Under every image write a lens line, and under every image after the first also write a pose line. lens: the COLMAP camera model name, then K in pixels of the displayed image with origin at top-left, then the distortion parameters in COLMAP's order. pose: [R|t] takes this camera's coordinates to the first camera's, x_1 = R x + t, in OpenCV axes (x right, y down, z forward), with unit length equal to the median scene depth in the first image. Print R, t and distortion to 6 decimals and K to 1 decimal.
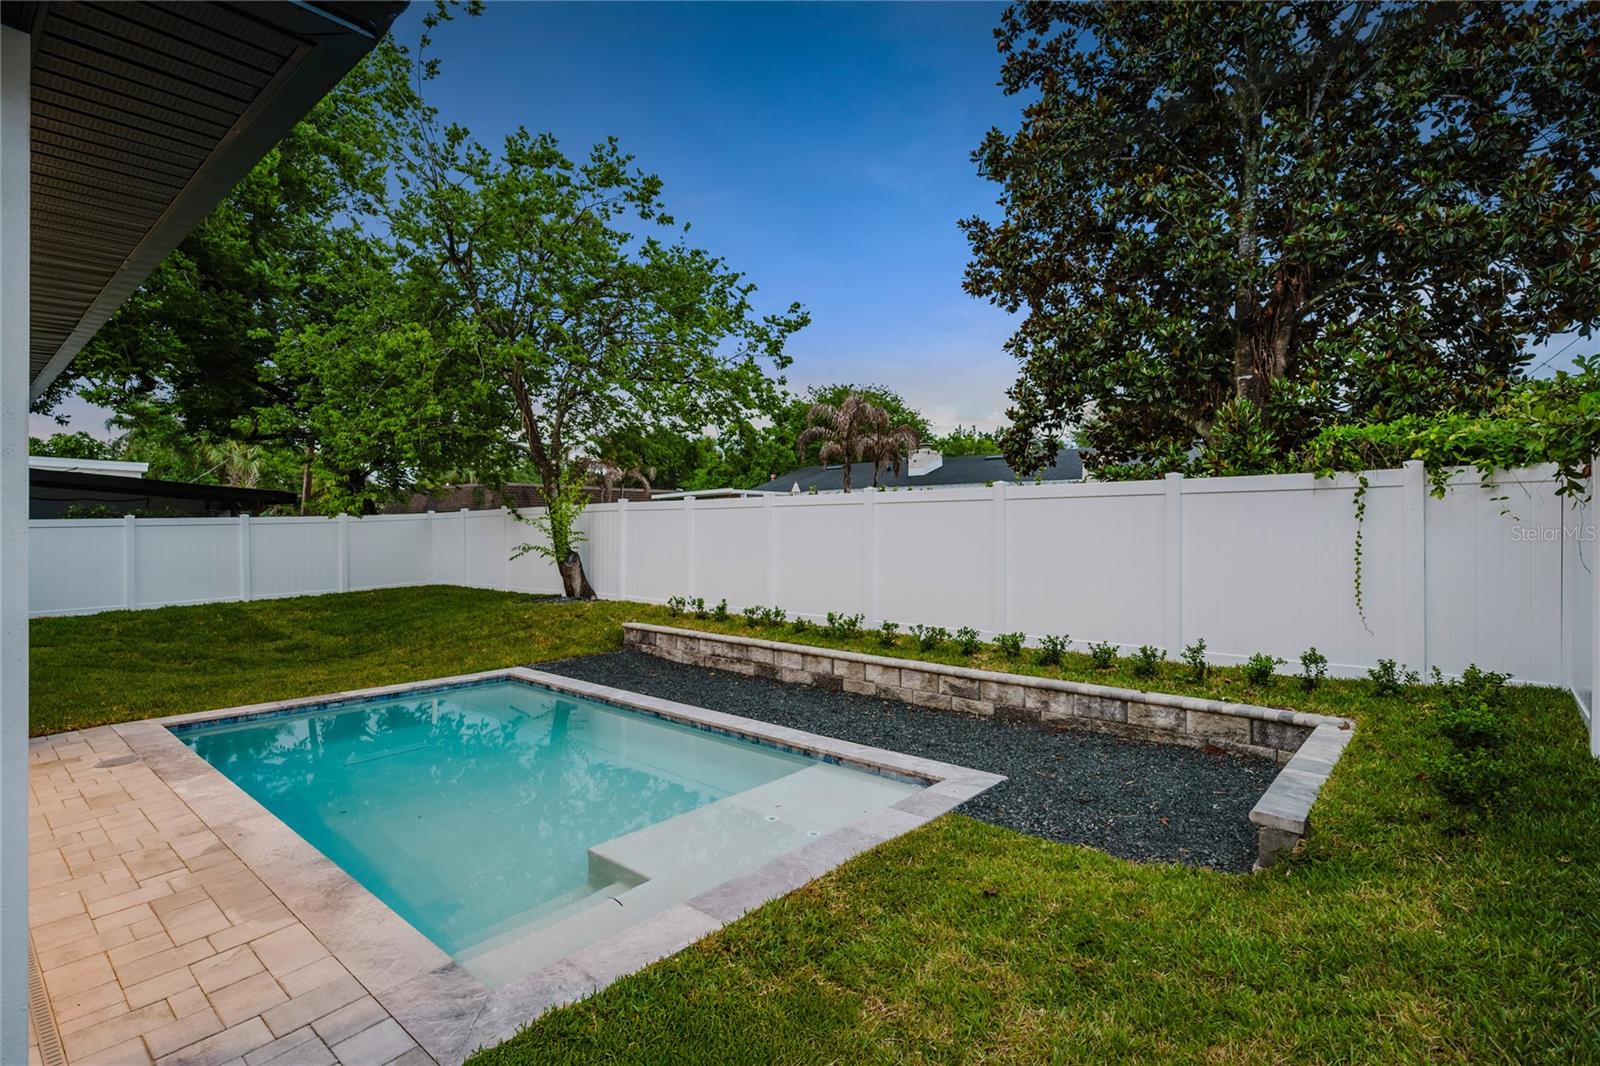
lens RADIAL K [[777.2, 0, 800.0], [0, 777.2, 533.0], [0, 0, 1]] dist [0.001245, 0.000270]
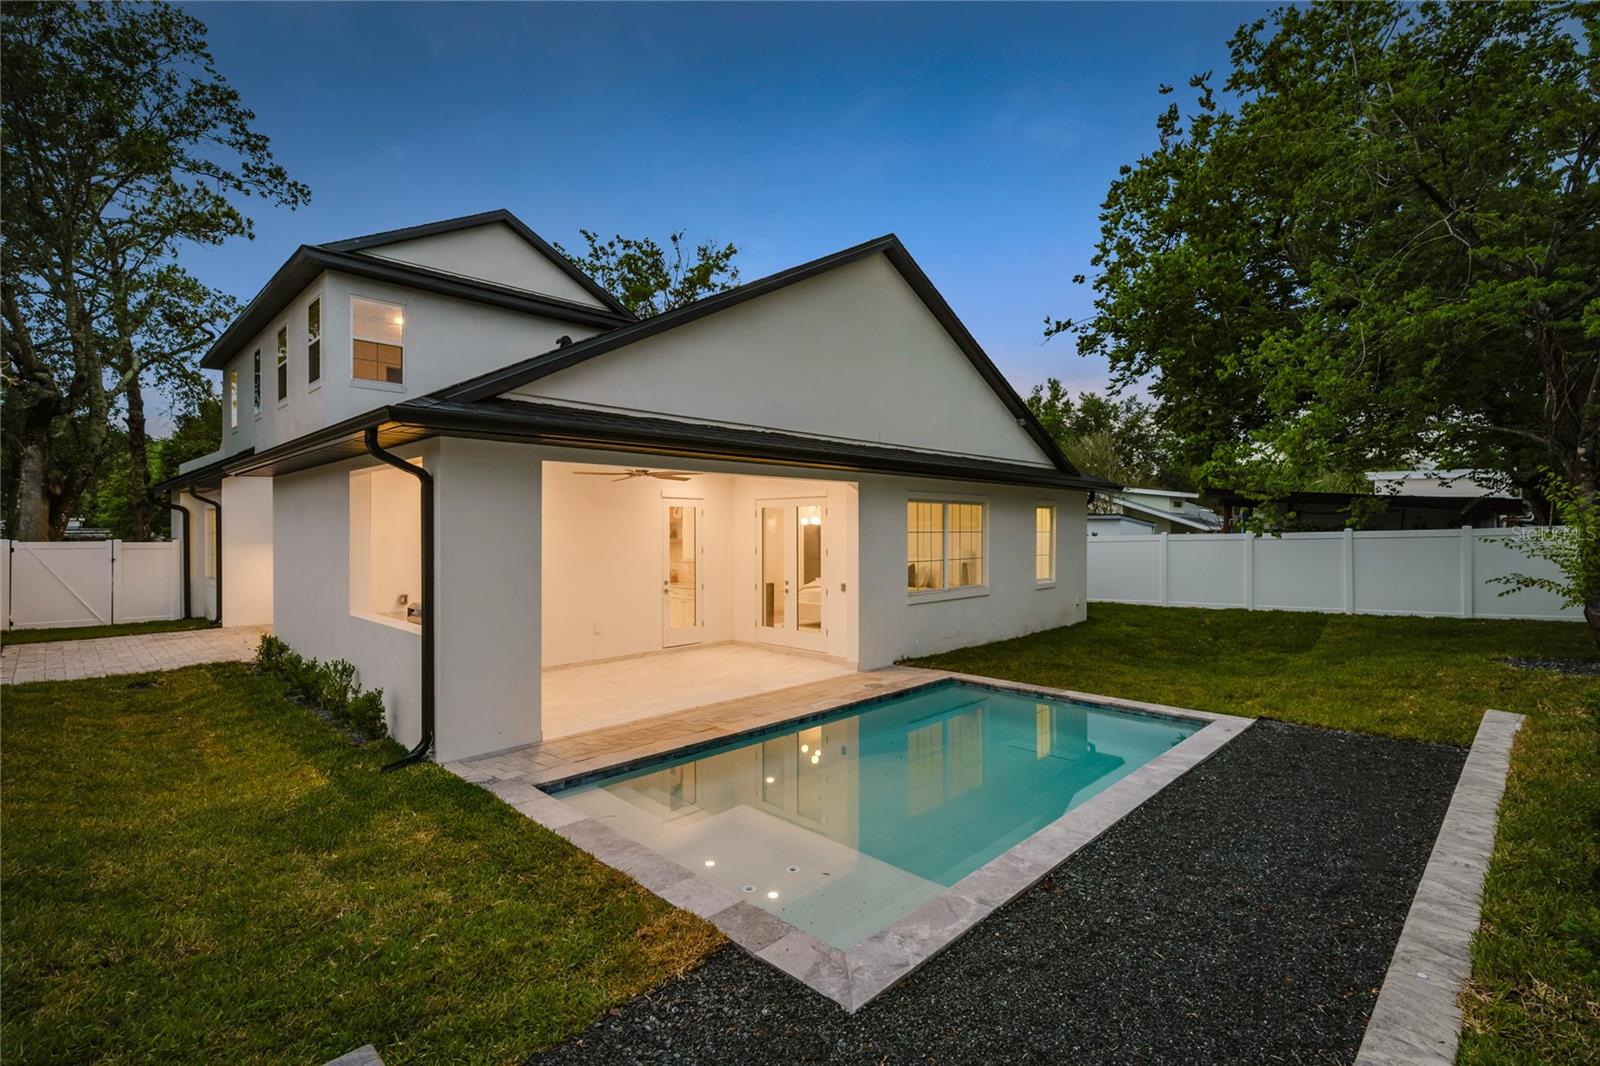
lens RADIAL K [[734.6, 0, 800.0], [0, 734.6, 533.0], [0, 0, 1]] dist [0.001696, 0.000060]
pose [[-0.058034, 0.004293, -0.998305, 0.490383], [-0.002280, 0.999988, 0.004433, -0.035278], [0.998312, 0.002534, -0.058023, 0.579555]]
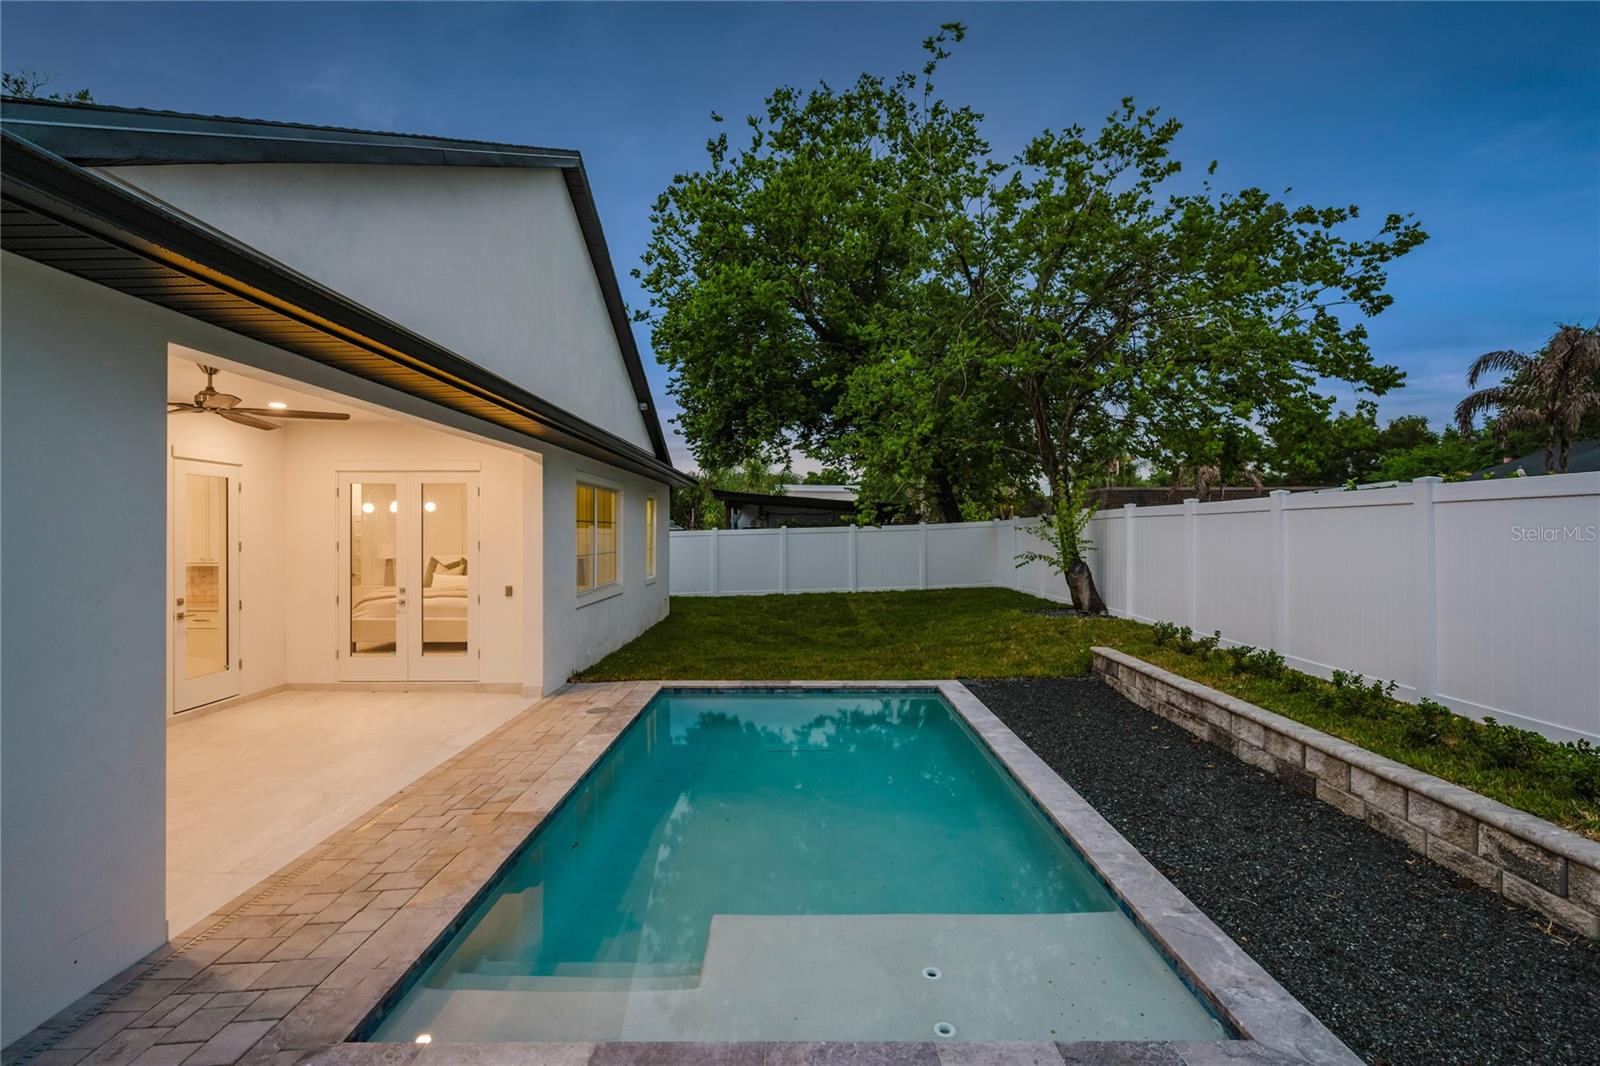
lens RADIAL K [[721.3, 0, 800.0], [0, 721.3, 533.0], [0, 0, 1]] dist [0.001608, -0.000037]
pose [[0.659040, -0.000196, -0.752108, 0.204513], [-0.001424, 0.999998, -0.001508, -0.013079], [0.752107, 0.002065, 0.659038, 0.262083]]
